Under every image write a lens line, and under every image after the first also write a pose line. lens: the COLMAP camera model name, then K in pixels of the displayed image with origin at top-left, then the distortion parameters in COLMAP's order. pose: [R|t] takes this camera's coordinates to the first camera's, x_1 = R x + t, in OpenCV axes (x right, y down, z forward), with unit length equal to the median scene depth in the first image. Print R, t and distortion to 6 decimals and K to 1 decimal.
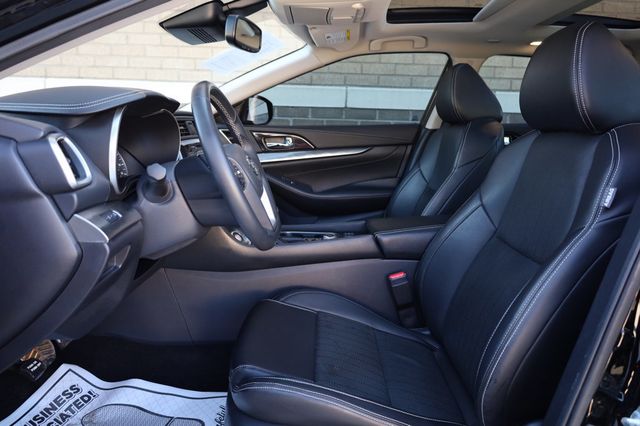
lens RADIAL K [[436.8, 0, 322.9], [0, 436.8, 214.0], [0, 0, 1]] dist [-0.007074, -0.003405]
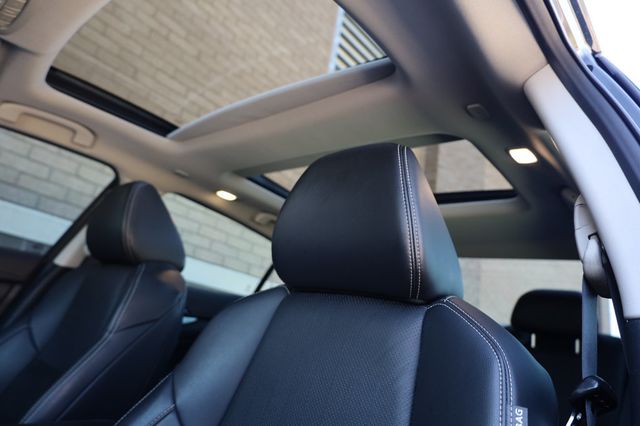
lens RADIAL K [[436.8, 0, 322.9], [0, 436.8, 214.0], [0, 0, 1]] dist [-0.007074, -0.003405]
pose [[0.654750, 0.306737, 0.690808, 0.037750], [-0.024393, 0.922052, -0.386296, -0.032703], [-0.755452, 0.236076, 0.611196, 0.391218]]
